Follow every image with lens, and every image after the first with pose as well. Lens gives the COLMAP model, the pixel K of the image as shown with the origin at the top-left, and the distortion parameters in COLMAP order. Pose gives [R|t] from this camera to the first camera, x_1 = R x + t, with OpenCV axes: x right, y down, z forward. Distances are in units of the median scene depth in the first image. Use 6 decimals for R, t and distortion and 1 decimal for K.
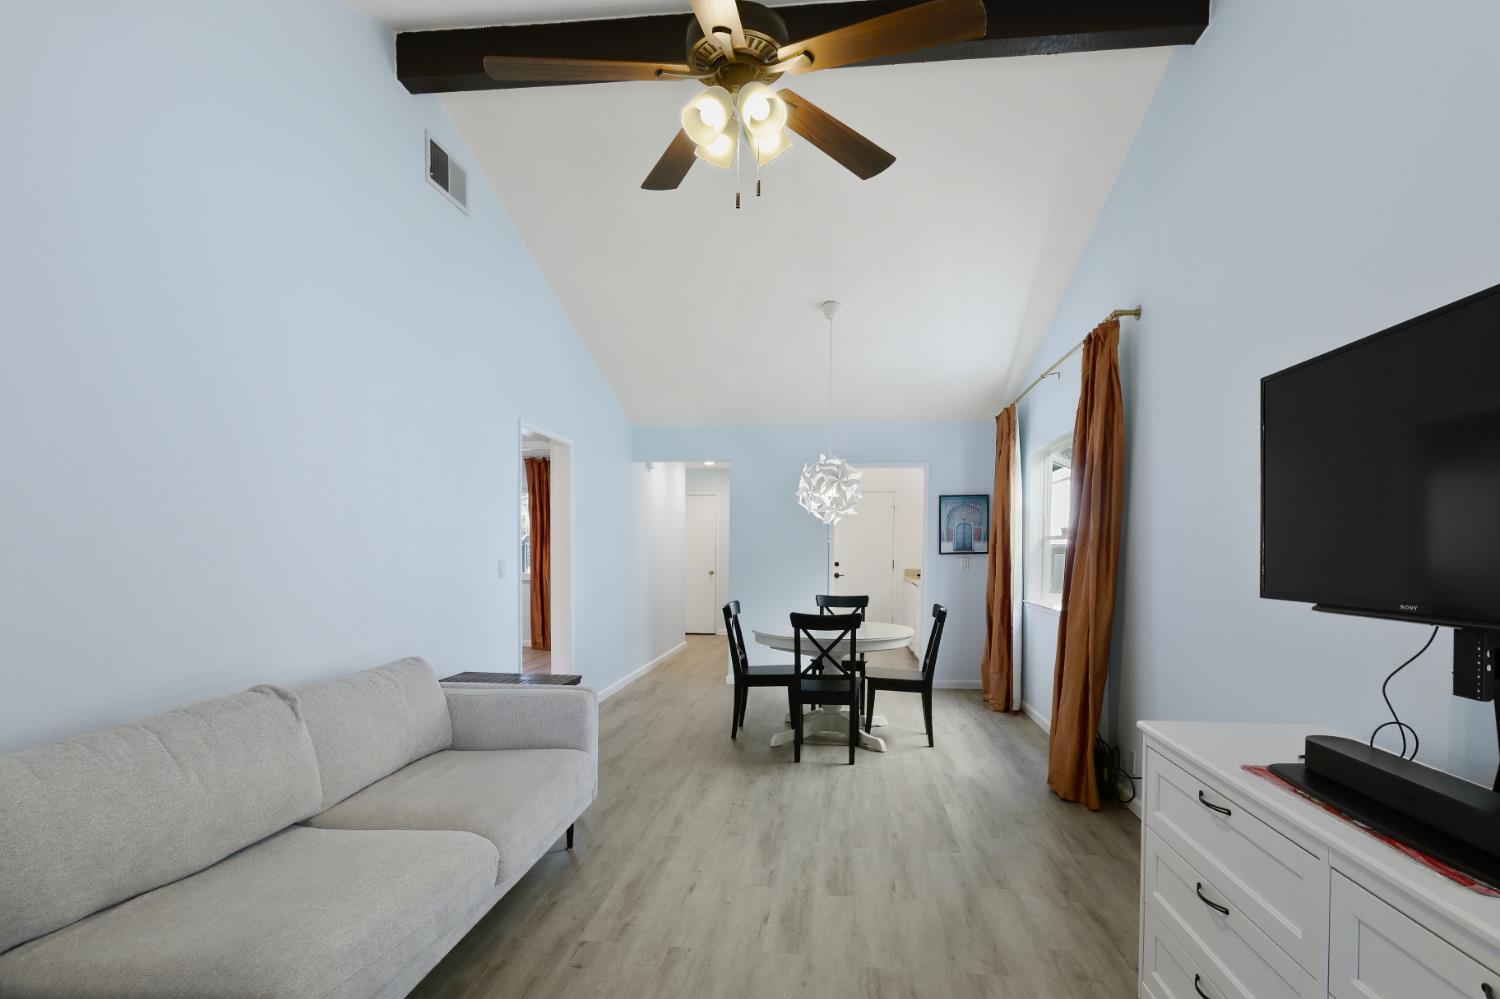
lens RADIAL K [[739.8, 0, 772.9], [0, 739.8, 566.6], [0, 0, 1]] dist [-0.001125, 0.000371]
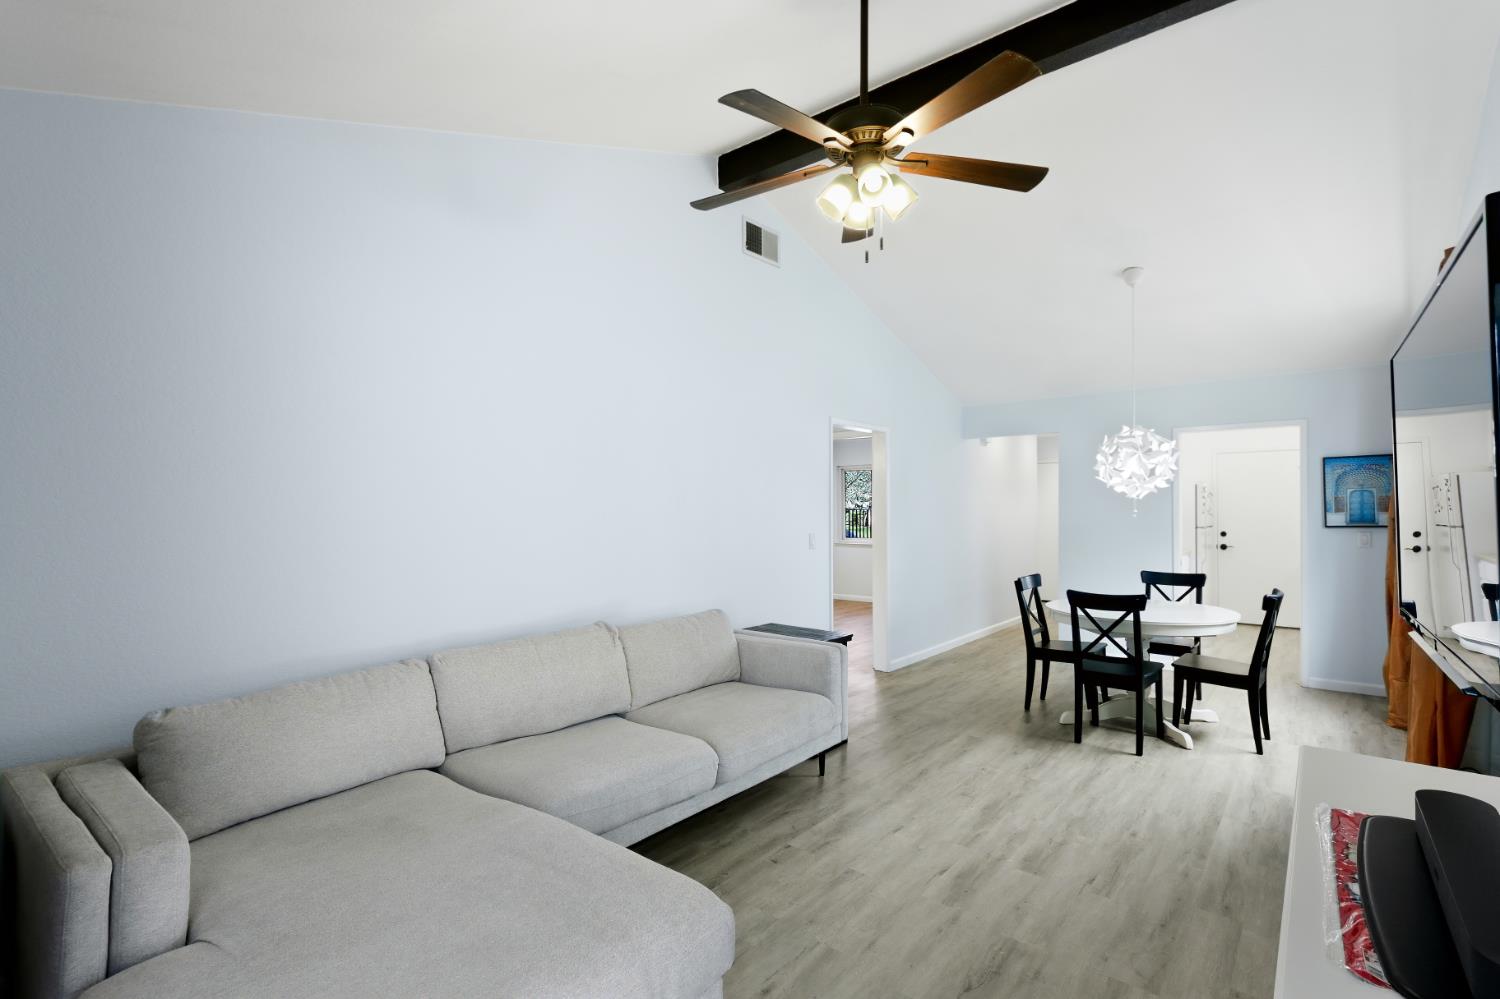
lens RADIAL K [[701.2, 0, 750.0], [0, 701.2, 499.5], [0, 0, 1]] dist [-0.000013, 0.000062]
pose [[0.829172, -0.015035, -0.558791, 0.218038], [-0.007319, 0.999261, -0.037745, -0.022972], [0.558945, 0.035387, 0.828449, -0.030714]]
